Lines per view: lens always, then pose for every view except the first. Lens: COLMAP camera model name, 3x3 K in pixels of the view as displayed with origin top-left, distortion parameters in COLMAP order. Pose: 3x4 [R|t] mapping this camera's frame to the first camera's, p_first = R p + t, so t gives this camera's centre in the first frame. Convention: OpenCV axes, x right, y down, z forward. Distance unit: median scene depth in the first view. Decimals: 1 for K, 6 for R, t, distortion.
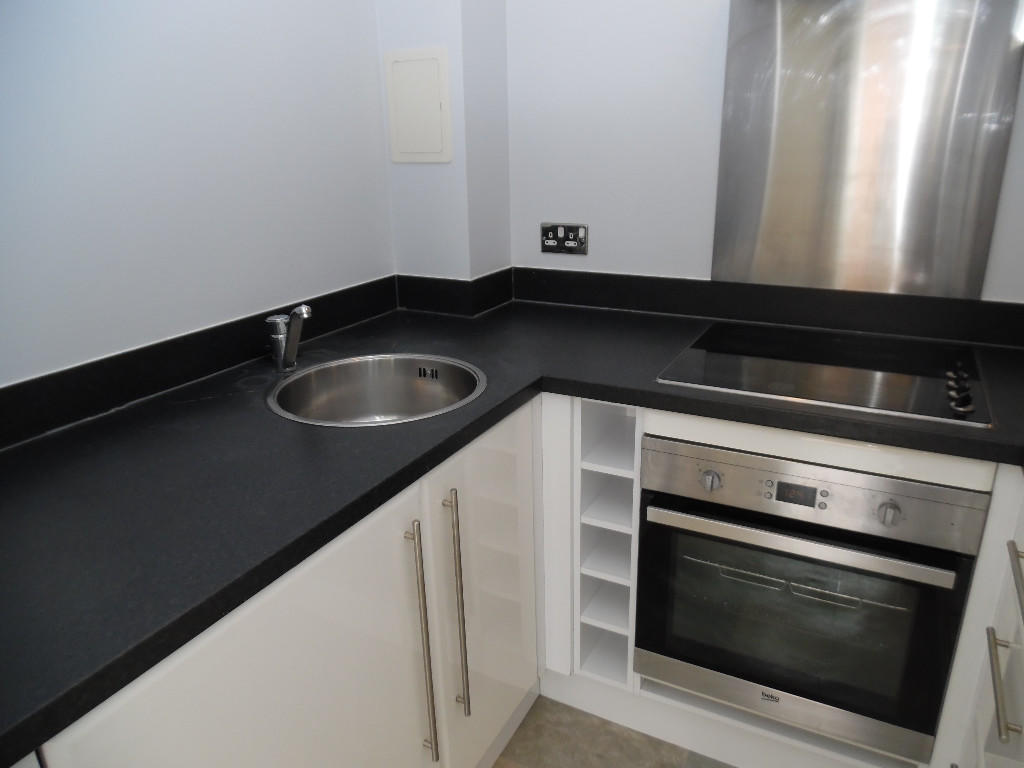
lens RADIAL K [[719.4, 0, 512.0], [0, 719.4, 384.0], [0, 0, 1]] dist [-0.004556, -0.004821]
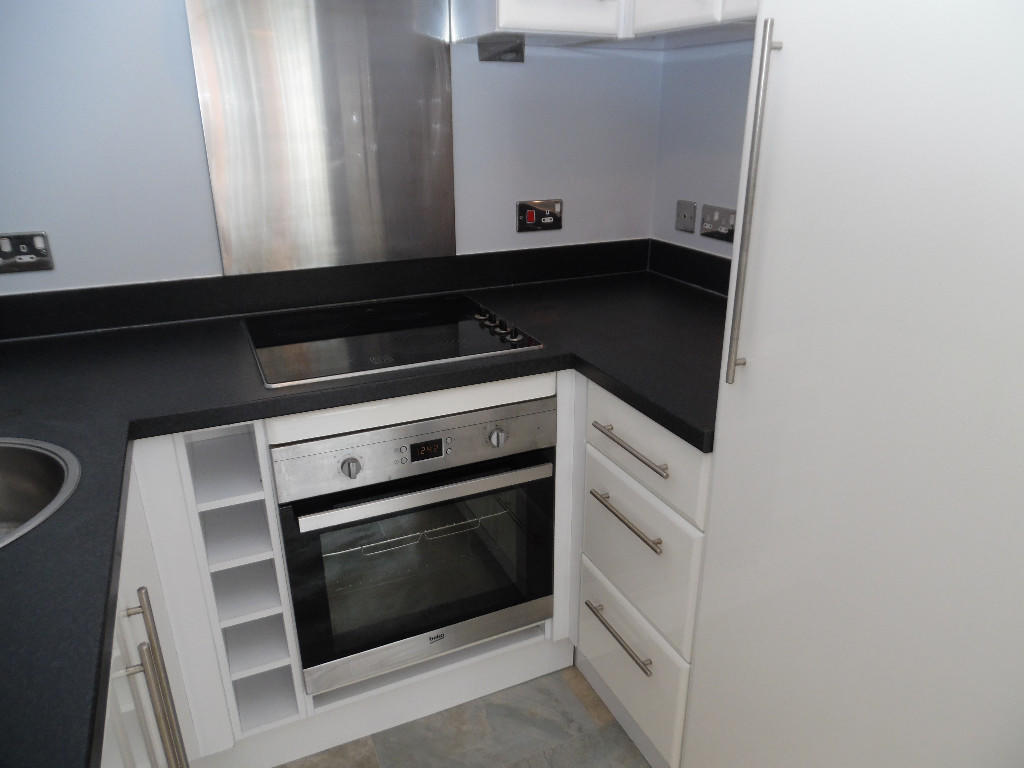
lens RADIAL K [[730.8, 0, 514.0], [0, 730.8, 400.1], [0, 0, 1]] dist [-0.000737, -0.005477]
pose [[0.614806, -0.277516, 0.738240, -0.269963], [0.253754, 0.955879, 0.148003, -0.041689], [-0.746741, 0.096338, 0.658101, 0.138645]]
